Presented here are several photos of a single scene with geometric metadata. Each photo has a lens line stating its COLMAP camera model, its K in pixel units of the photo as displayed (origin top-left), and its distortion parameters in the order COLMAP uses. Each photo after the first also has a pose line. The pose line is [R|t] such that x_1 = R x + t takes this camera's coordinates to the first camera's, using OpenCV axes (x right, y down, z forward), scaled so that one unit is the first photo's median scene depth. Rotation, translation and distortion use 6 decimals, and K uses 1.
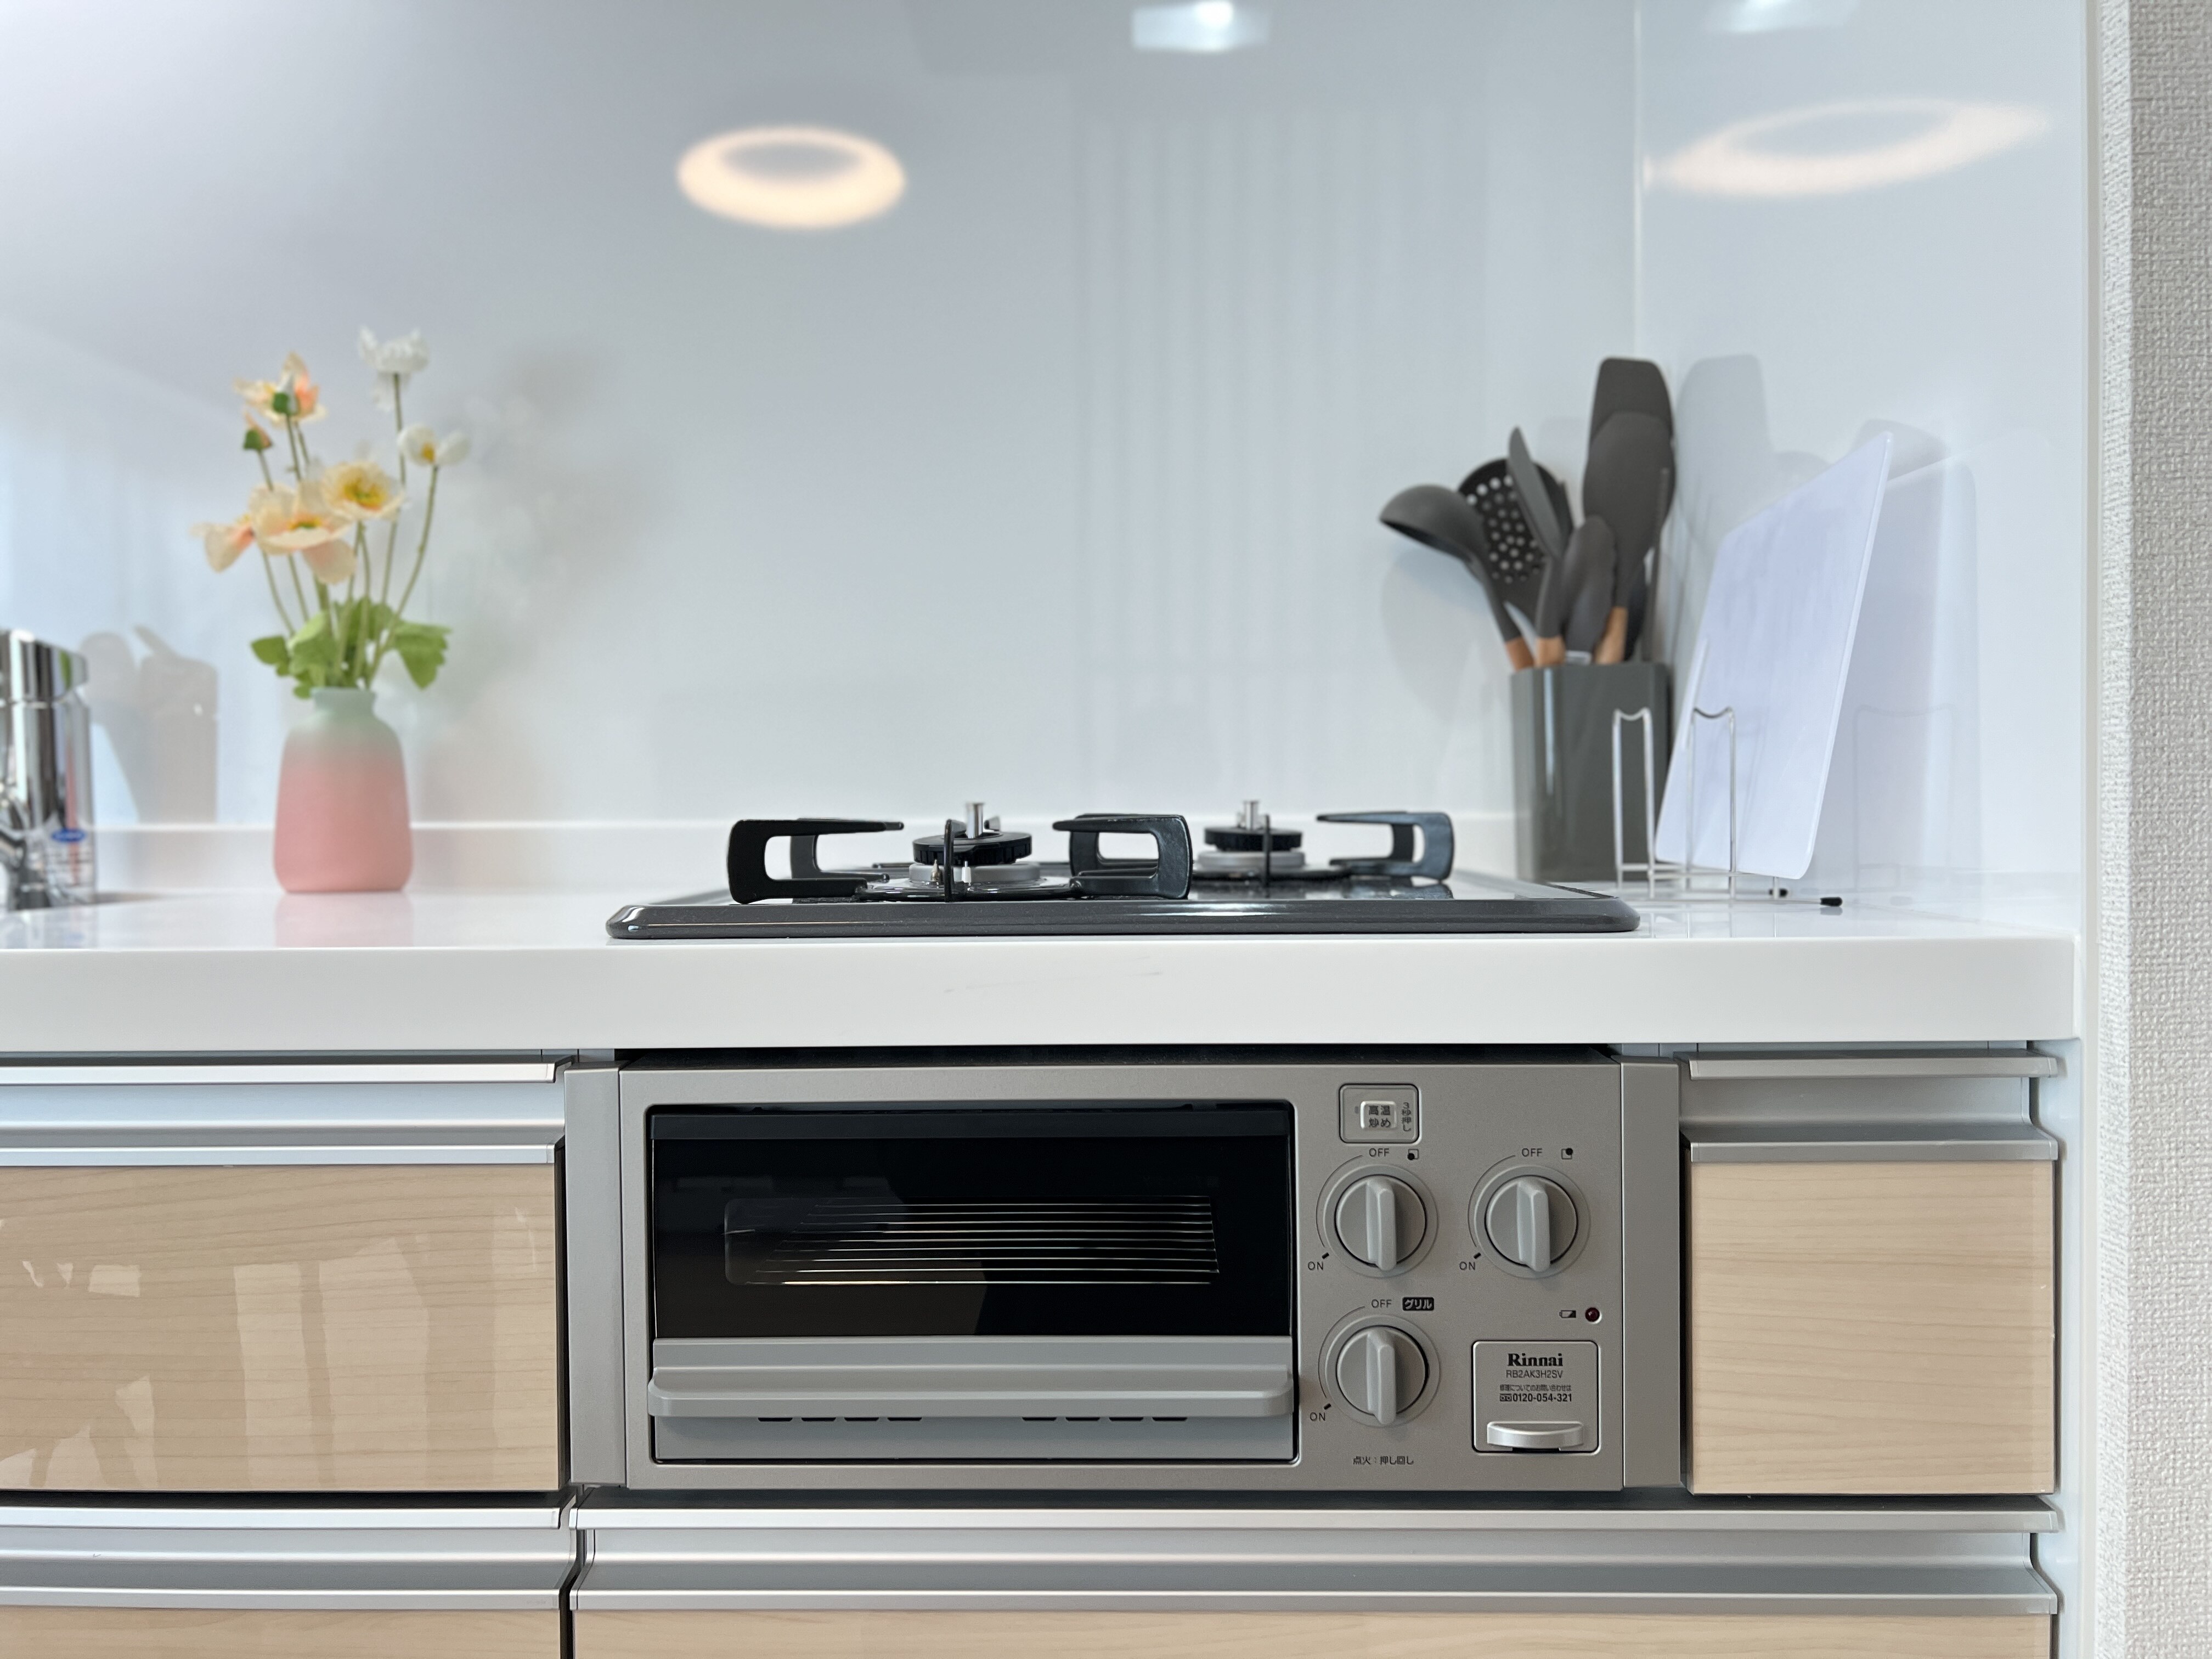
lens RADIAL K [[1713.3, 0, 1114.3], [0, 1713.3, 831.2], [0, 0, 1]] dist [0.006949, -0.002489]
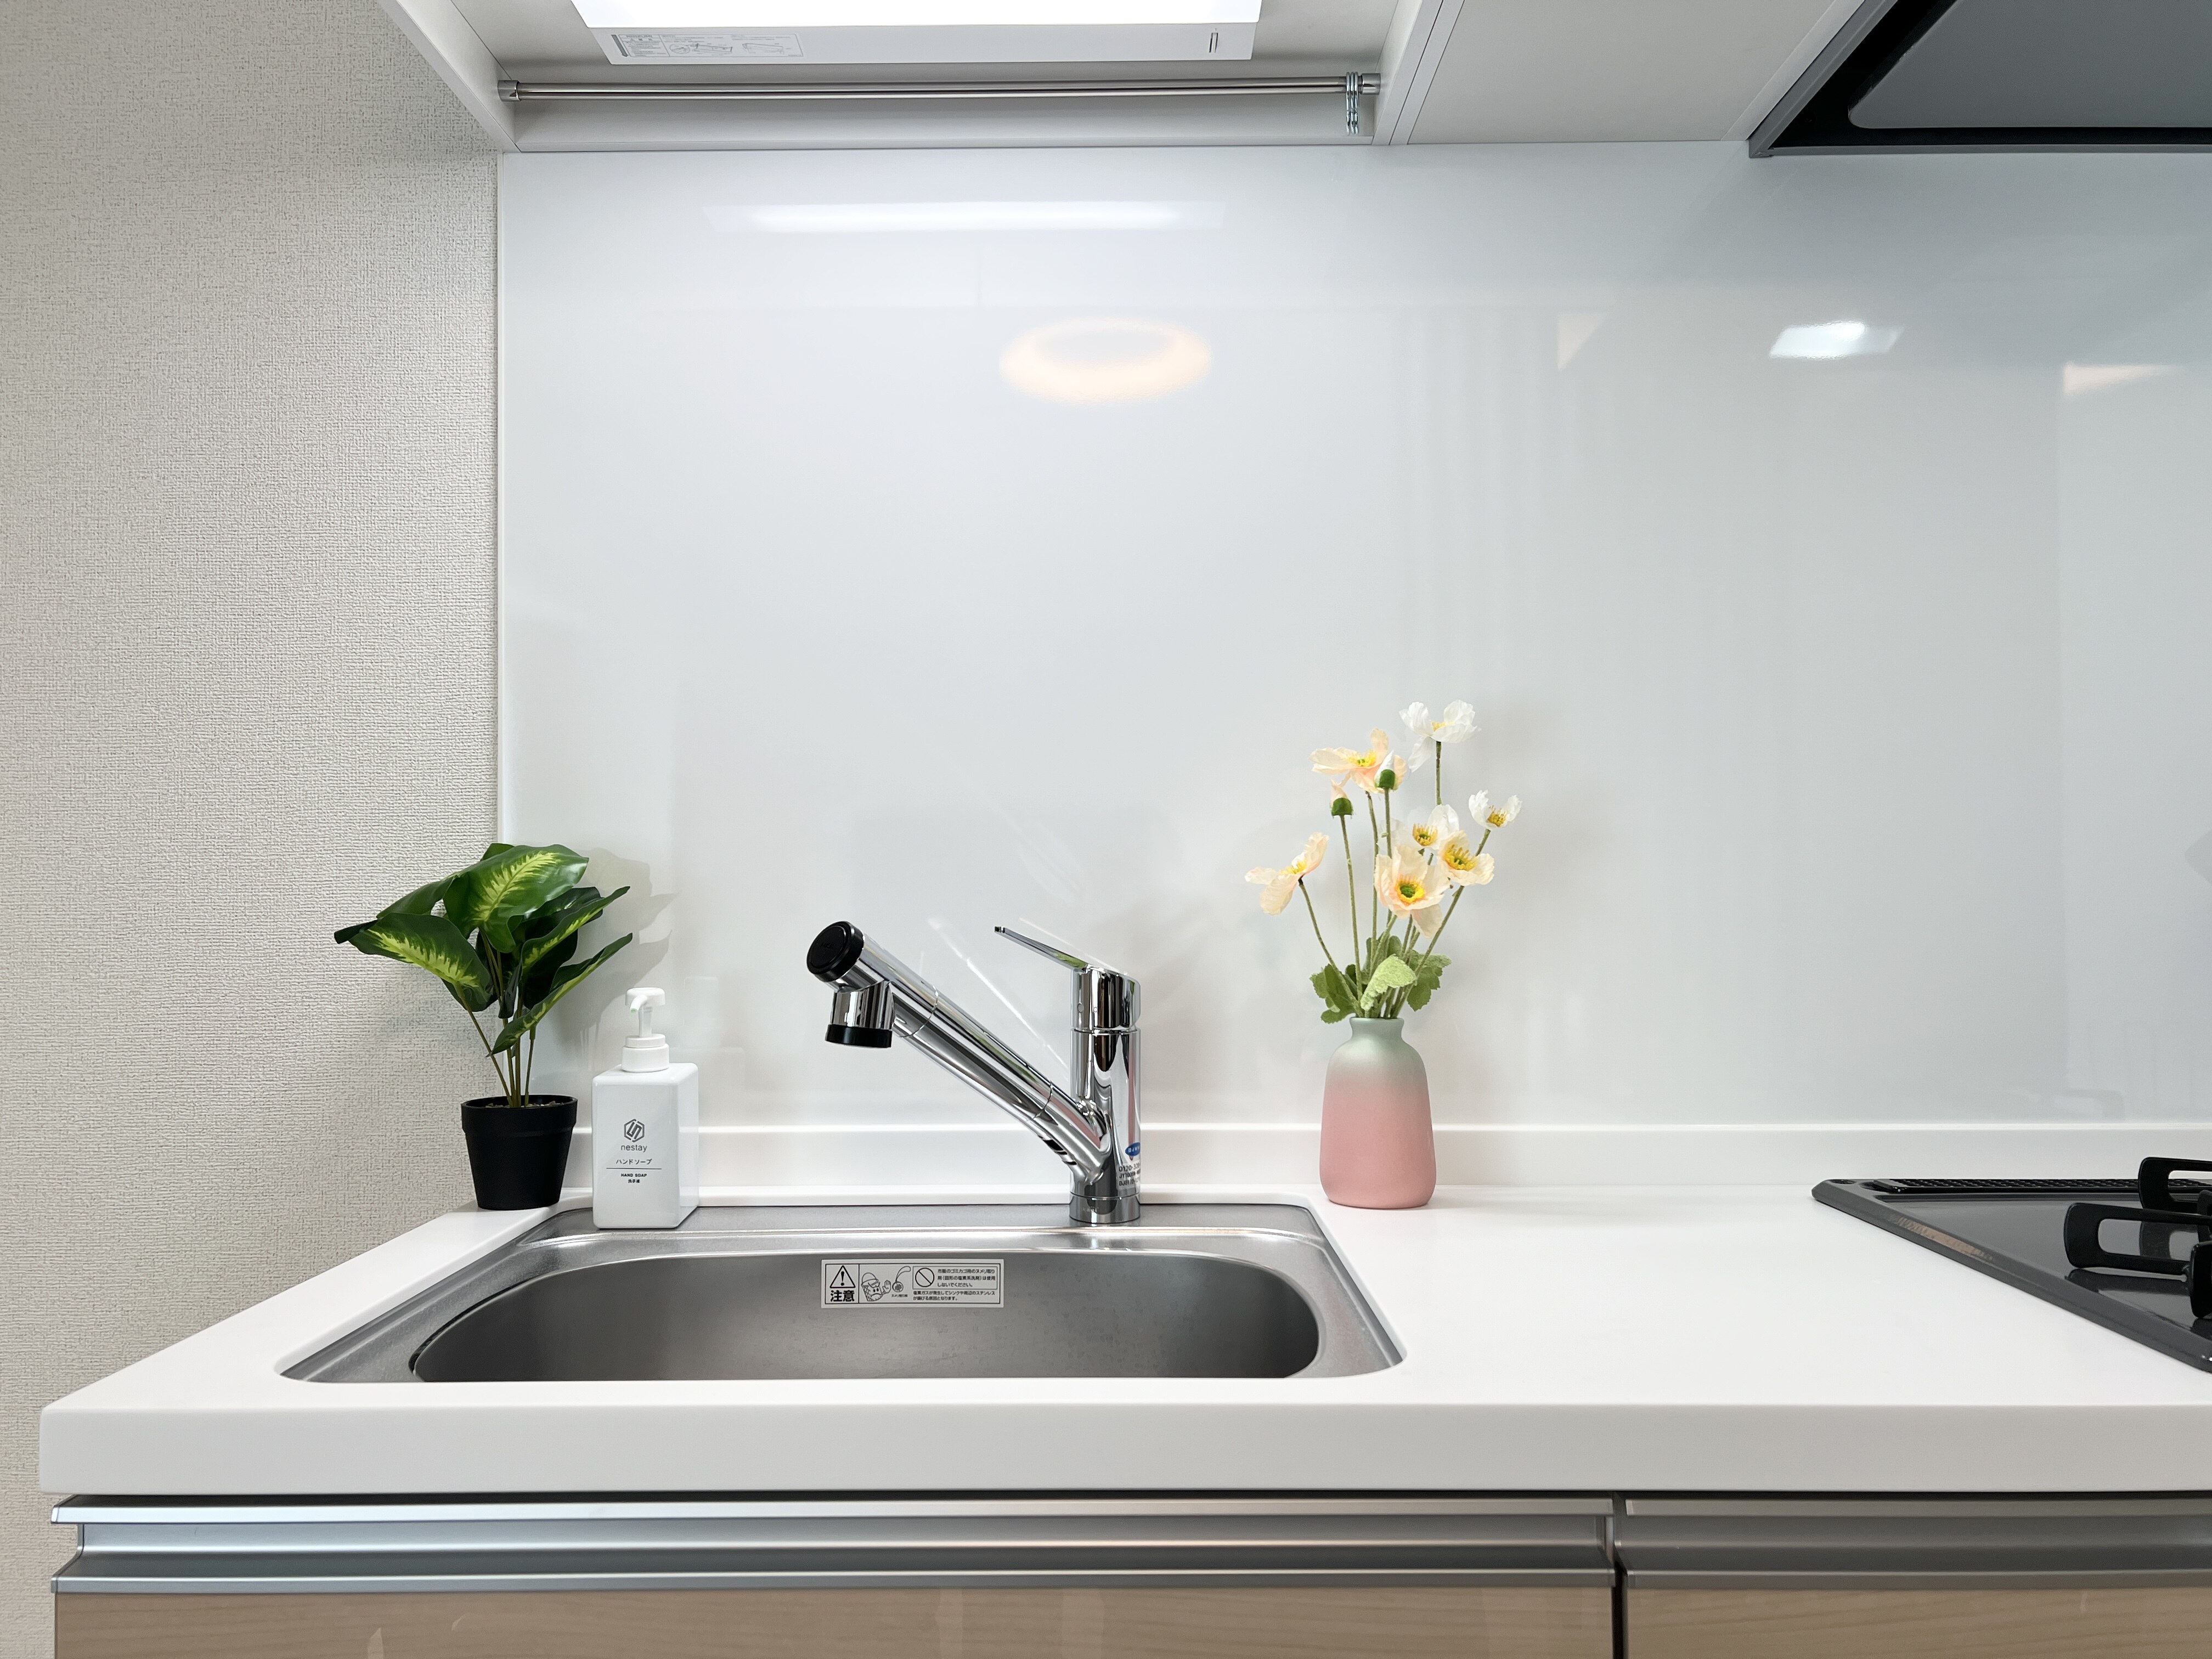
lens RADIAL K [[1680.4, 0, 1108.3], [0, 1680.4, 838.1], [0, 0, 1]] dist [0.044476, -0.002049]
pose [[0.999719, 0.001157, 0.023685, -1.101217], [-0.000275, 0.999307, -0.037230, -0.267898], [-0.023711, 0.037213, 0.999026, -0.174771]]
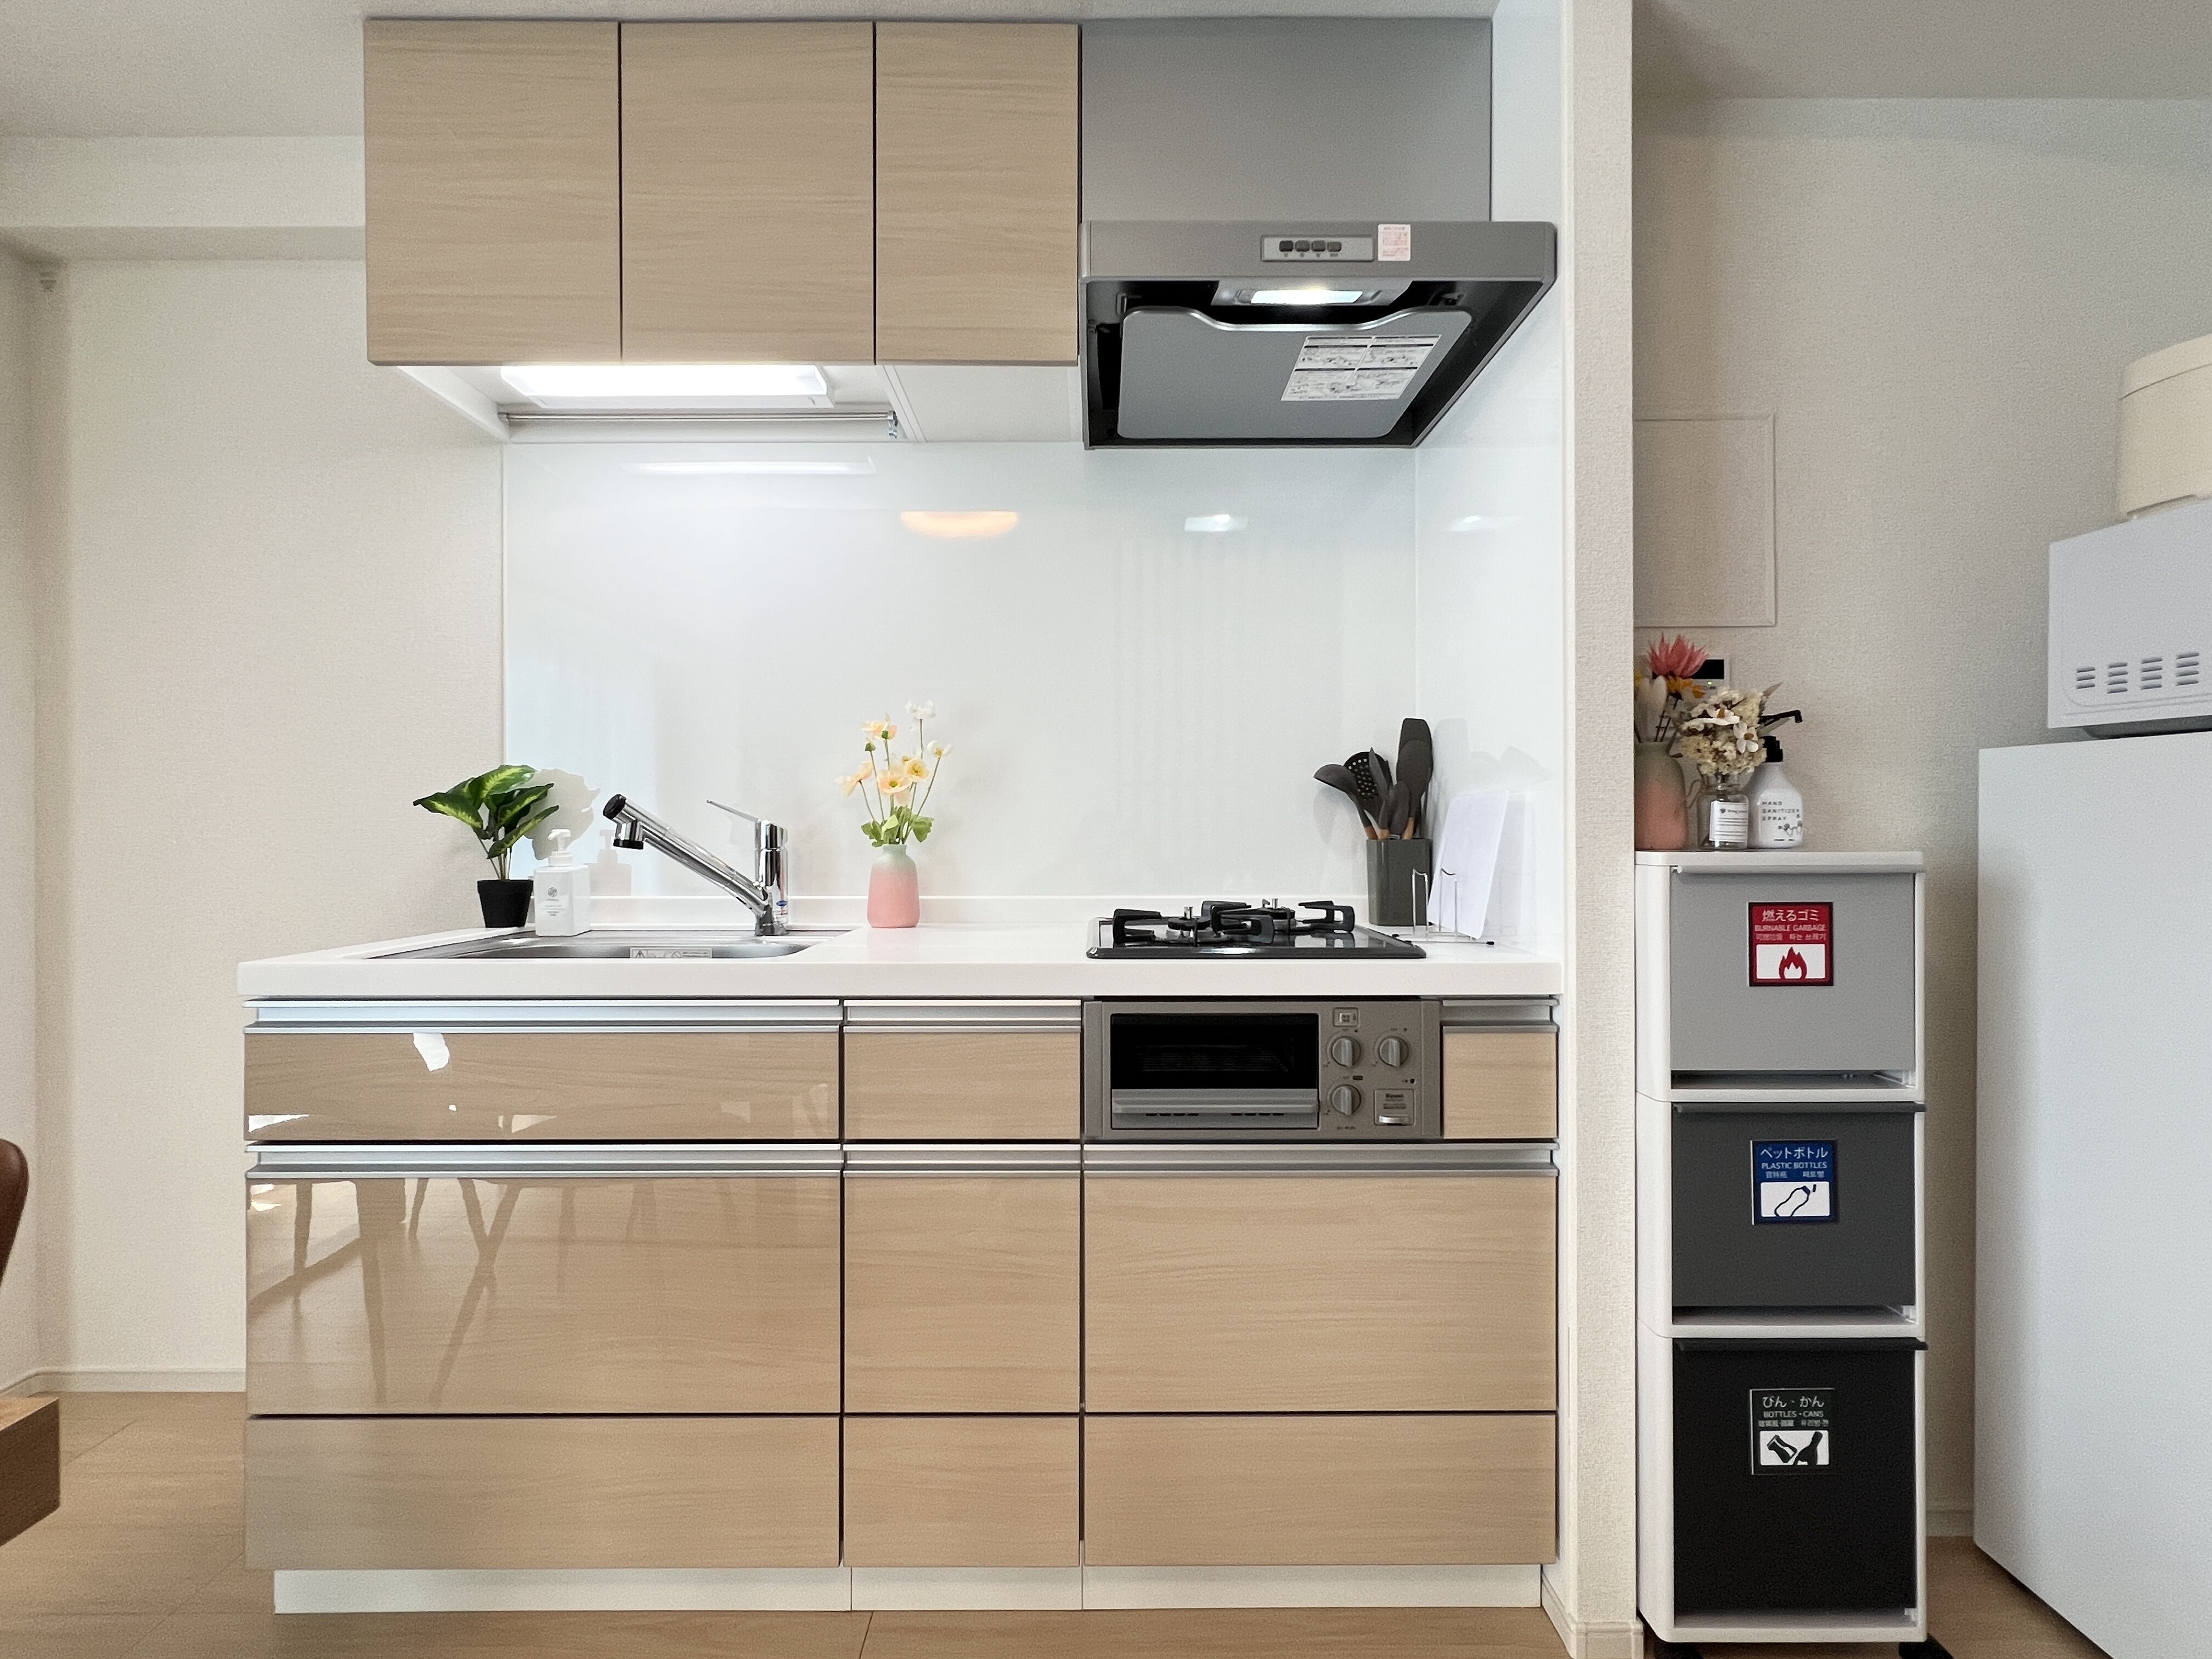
lens RADIAL K [[1087.5, 0, 1091.1], [0, 1087.5, 821.2], [0, 0, 1]] dist [-0.000888, -0.000104]
pose [[0.999722, 0.005788, 0.022876, -0.345025], [-0.005339, 0.999793, -0.019620, -0.147449], [-0.022984, 0.019492, 0.999546, -0.950639]]
